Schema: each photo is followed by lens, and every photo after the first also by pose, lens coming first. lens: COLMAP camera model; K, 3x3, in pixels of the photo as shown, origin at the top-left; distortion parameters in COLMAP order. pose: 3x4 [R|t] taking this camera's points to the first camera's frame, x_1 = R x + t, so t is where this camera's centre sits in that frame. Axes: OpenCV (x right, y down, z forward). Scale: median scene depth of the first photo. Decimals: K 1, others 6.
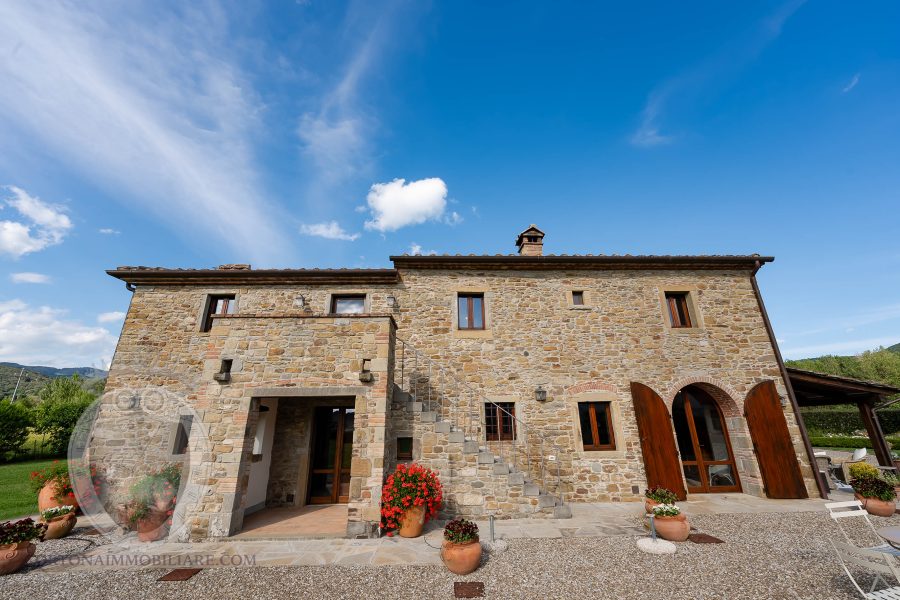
lens RADIAL K [[360.0, 0, 450.0], [0, 360.0, 300.0], [0, 0, 1]] dist [-0.000566, -0.000568]
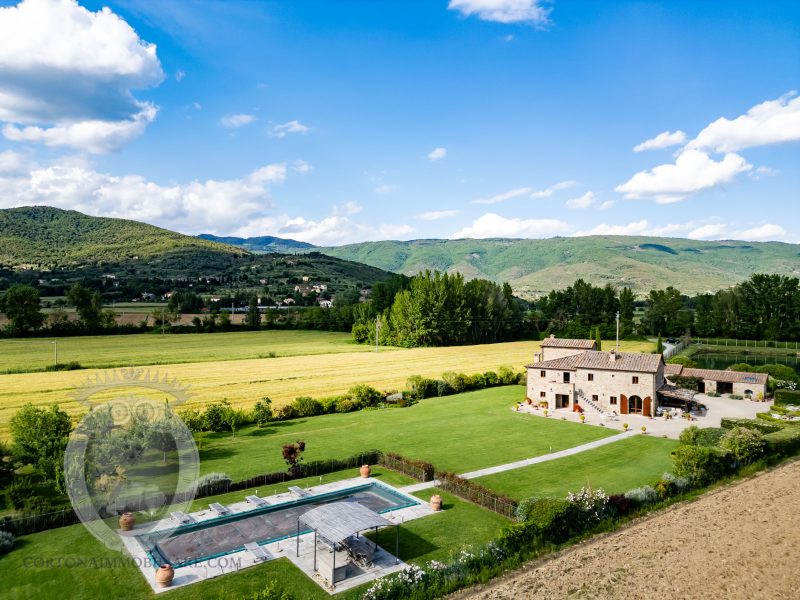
lens RADIAL K [[562.1, 0, 400.0], [0, 562.1, 300.0], [0, 0, 1]] dist [0.021402, -0.005931]
pose [[0.854001, 0.017146, -0.519989, 2.067756], [0.151914, 0.947684, 0.280744, -4.014615], [0.497599, -0.318750, 0.806718, -7.072332]]
